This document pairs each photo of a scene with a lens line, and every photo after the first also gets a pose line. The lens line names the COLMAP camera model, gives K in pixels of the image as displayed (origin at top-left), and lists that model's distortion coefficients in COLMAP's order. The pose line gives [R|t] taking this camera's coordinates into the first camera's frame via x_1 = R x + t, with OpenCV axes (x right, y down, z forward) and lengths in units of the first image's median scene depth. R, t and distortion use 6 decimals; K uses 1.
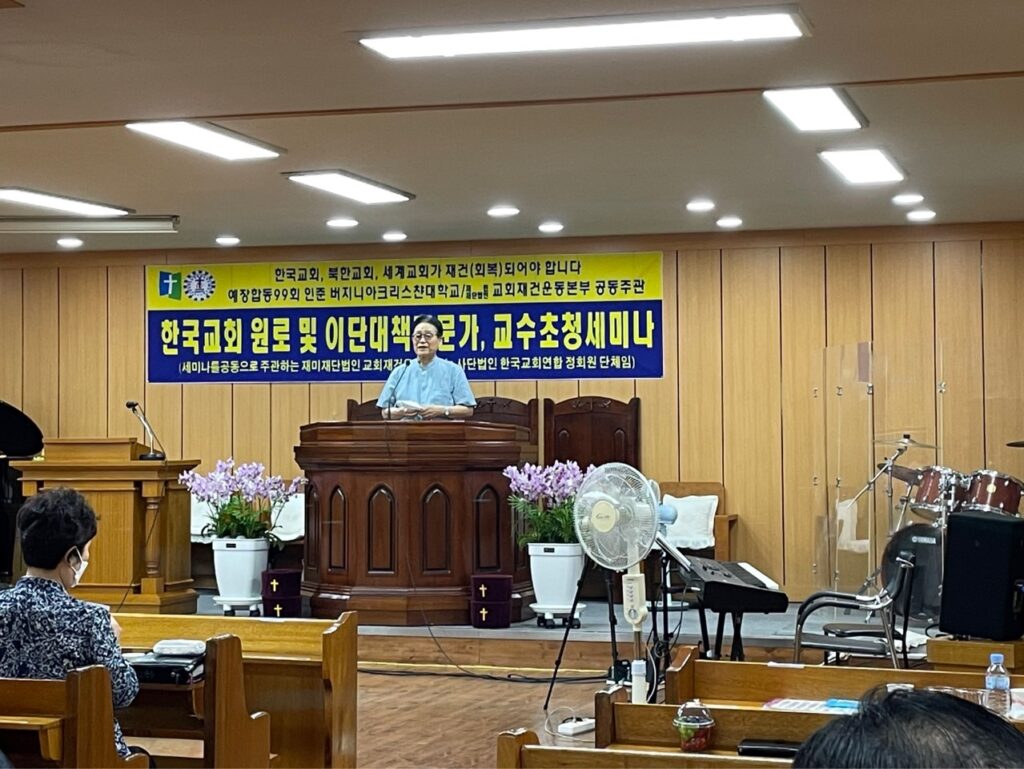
lens RADIAL K [[1909.5, 0, 506.6], [0, 1909.5, 348.1], [0, 0, 1]] dist [0.115221, 0.000000]
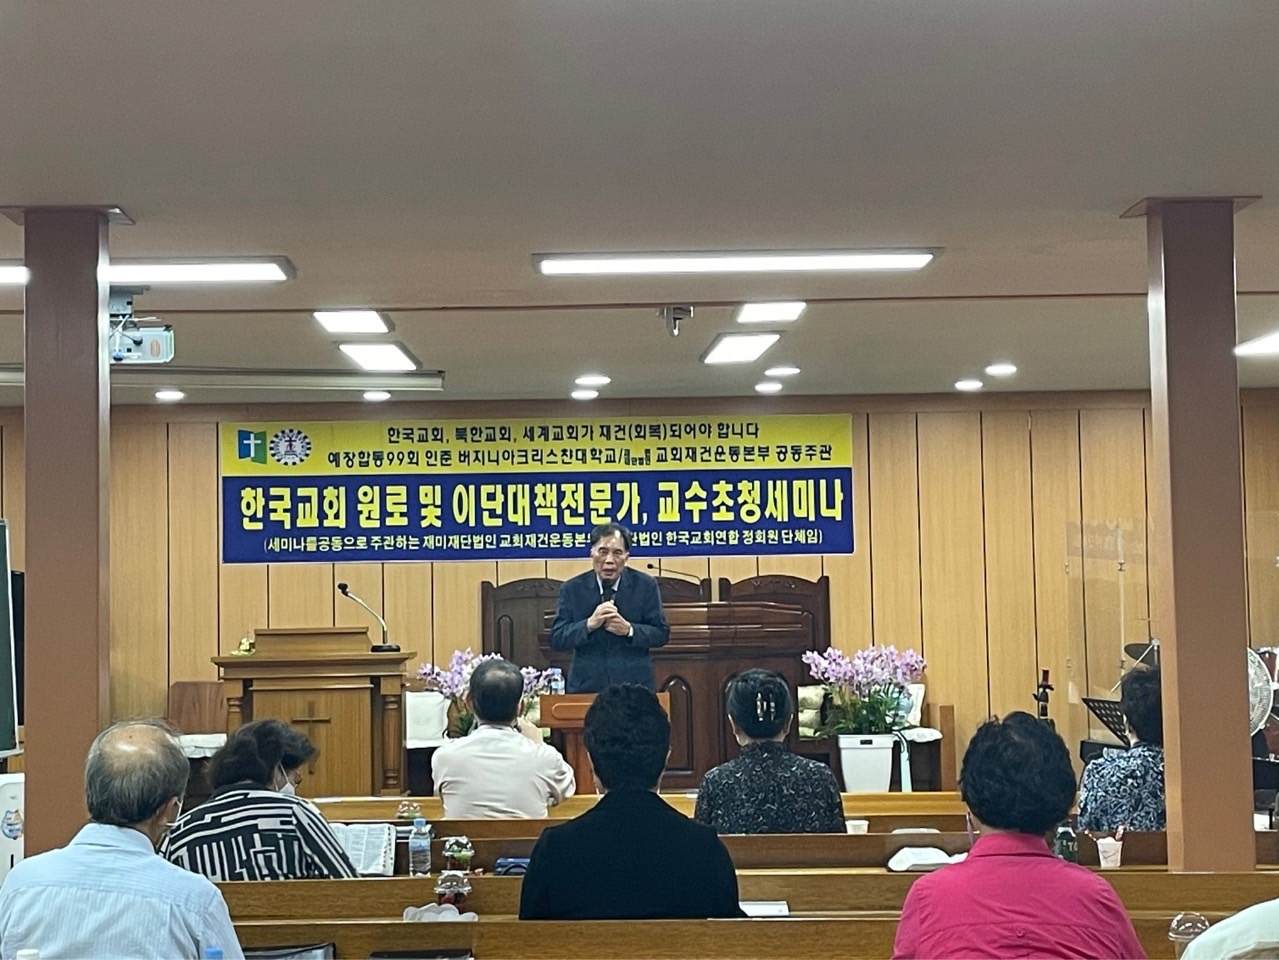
lens RADIAL K [[2515.9, 0, 608.2], [0, 2515.9, 468.5], [0, 0, 1]] dist [0.120510, 0.000000]
pose [[0.955461, 0.004327, 0.295084, -0.376293], [0.001217, 0.999826, -0.018602, -0.002702], [-0.295114, 0.018133, 0.955290, -0.101596]]
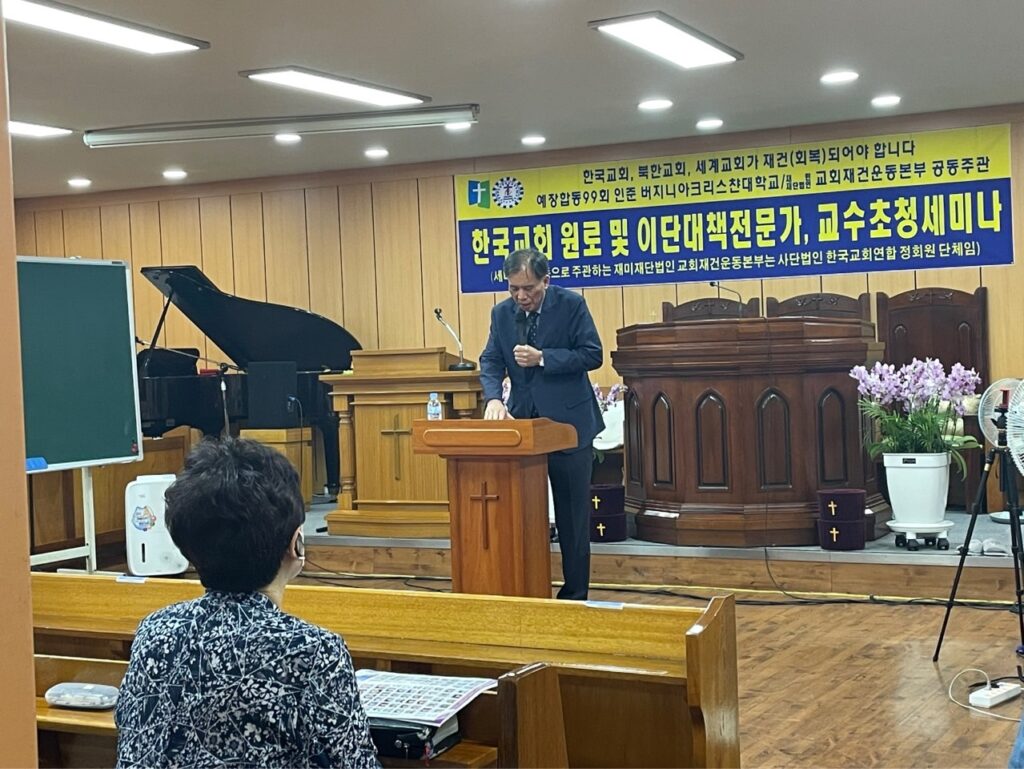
lens RADIAL K [[1528.2, 0, 507.8], [0, 1528.2, 364.0], [0, 0, 1]] dist [0.089473, 0.000000]
pose [[0.984888, -0.029749, -0.170616, -0.030588], [0.039389, 0.997796, 0.053393, 0.014198], [0.168652, -0.059307, 0.983890, 0.234833]]
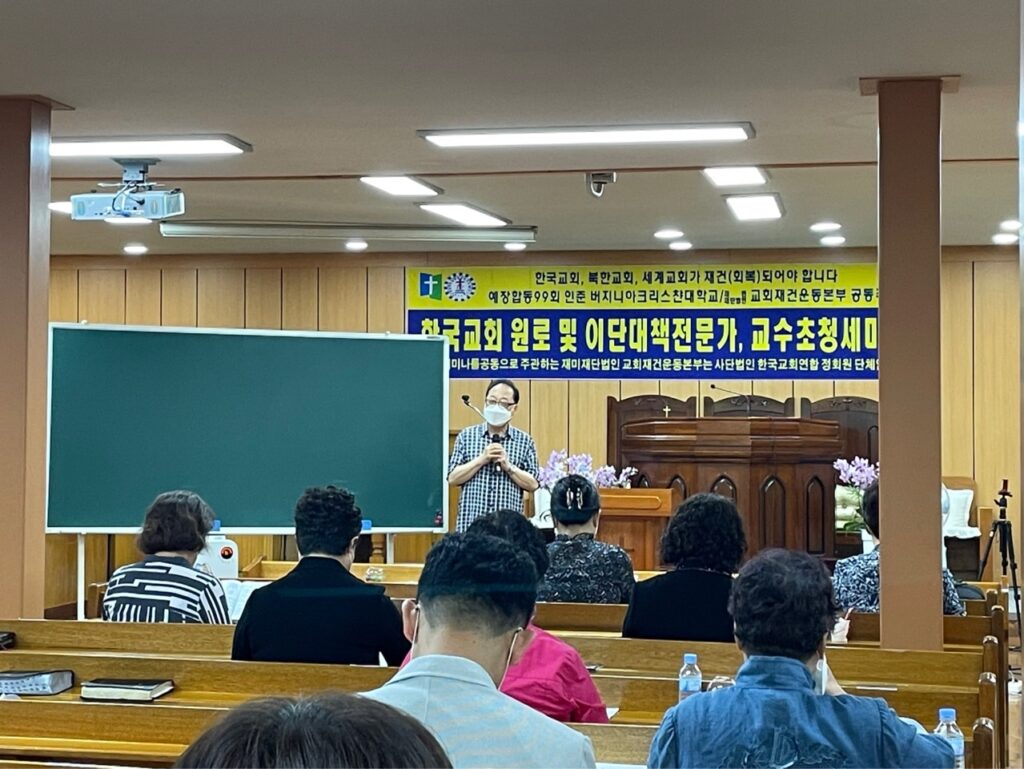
lens RADIAL K [[2014.3, 0, 494.6], [0, 2014.3, 342.2], [0, 0, 1]] dist [0.120510, 0.000000]
pose [[0.996578, 0.012976, 0.081630, -0.247179], [-0.013030, 0.999915, 0.000130, -0.002620], [-0.081622, -0.001193, 0.996663, -0.121079]]
